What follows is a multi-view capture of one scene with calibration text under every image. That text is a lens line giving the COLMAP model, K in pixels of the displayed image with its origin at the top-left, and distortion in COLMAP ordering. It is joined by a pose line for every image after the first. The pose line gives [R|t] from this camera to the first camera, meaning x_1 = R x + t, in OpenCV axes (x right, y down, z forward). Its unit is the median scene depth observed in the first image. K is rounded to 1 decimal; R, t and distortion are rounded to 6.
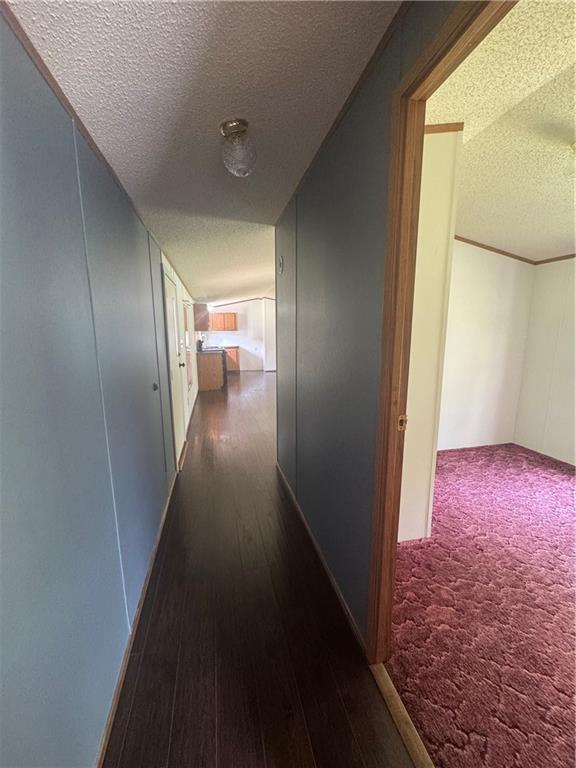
lens RADIAL K [[306.8, 0, 288.0], [0, 306.8, 384.0], [0, 0, 1]] dist [0.000808, 0.000092]
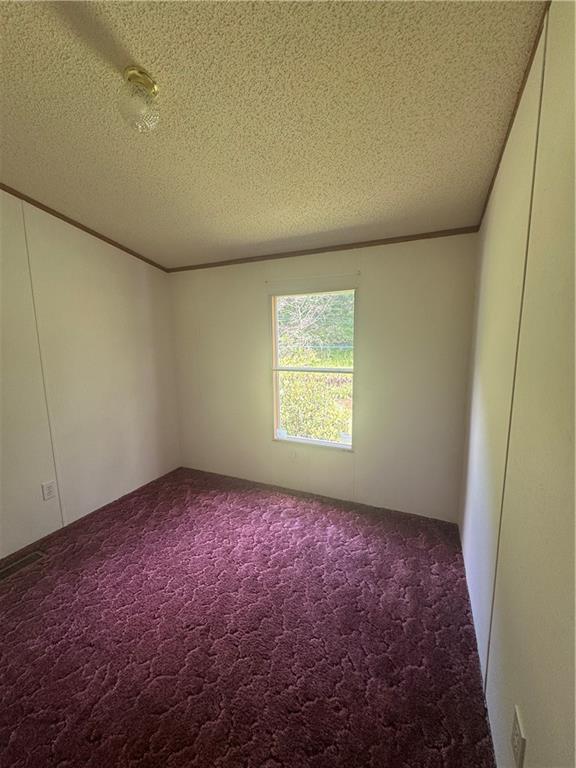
lens RADIAL K [[306.8, 0, 288.0], [0, 306.8, 384.0], [0, 0, 1]] dist [0.000808, 0.000092]
pose [[0.614503, -0.117399, 0.780131, 0.290450], [0.146934, 0.988595, 0.033030, -0.039045], [-0.775111, 0.094331, 0.624744, 0.193302]]
